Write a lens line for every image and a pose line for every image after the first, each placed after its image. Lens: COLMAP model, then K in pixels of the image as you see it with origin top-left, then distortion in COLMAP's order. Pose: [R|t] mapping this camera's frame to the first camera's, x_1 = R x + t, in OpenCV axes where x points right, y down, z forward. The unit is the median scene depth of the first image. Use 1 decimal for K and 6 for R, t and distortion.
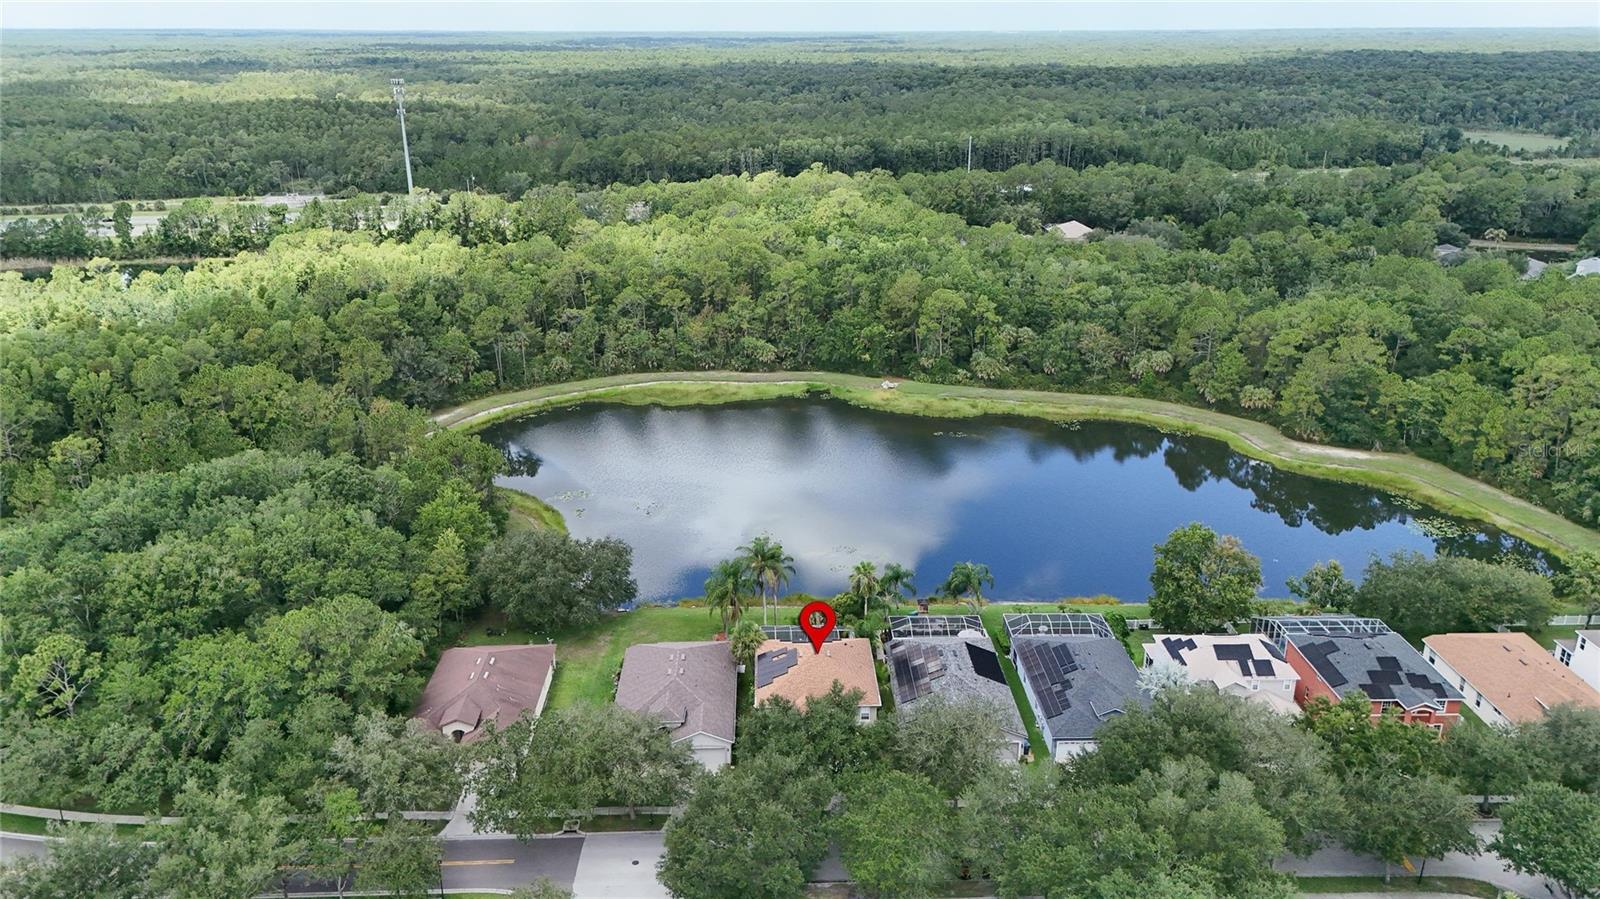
lens RADIAL K [[1142.9, 0, 800.0], [0, 1142.9, 449.5], [0, 0, 1]] dist [0.083941, -0.003655]
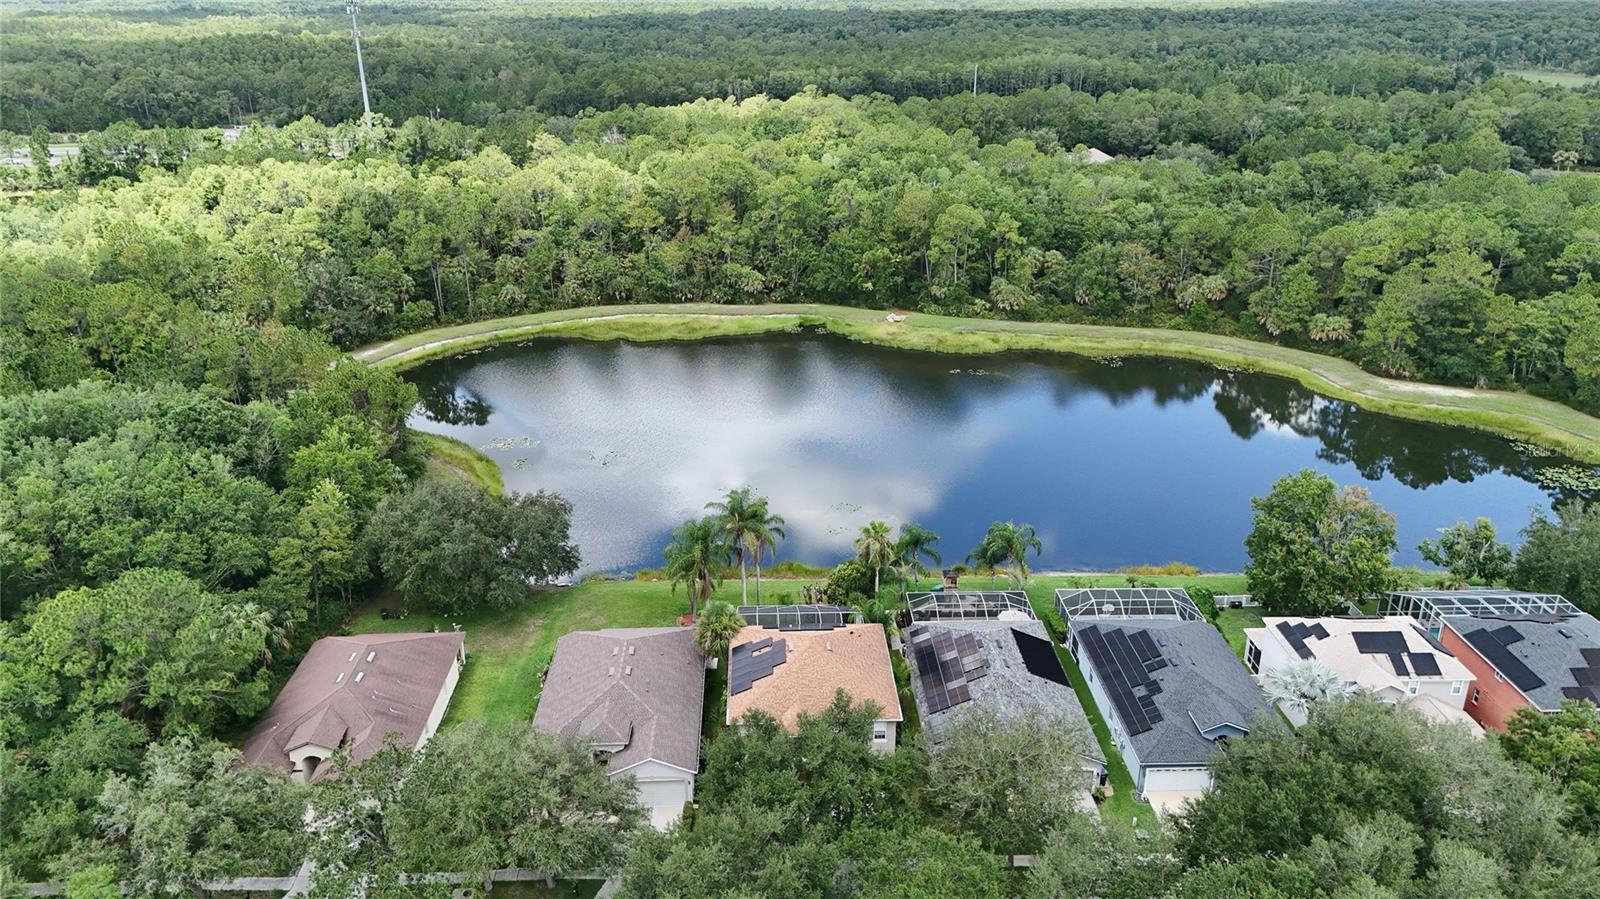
lens RADIAL K [[1142.9, 0, 800.0], [0, 1142.9, 449.5], [0, 0, 1]] dist [0.083941, -0.003655]
pose [[0.999982, -0.001952, 0.005684, 0.001565], [0.001765, 0.999467, 0.032609, 0.016637], [-0.005745, -0.032598, 0.999452, 0.158176]]
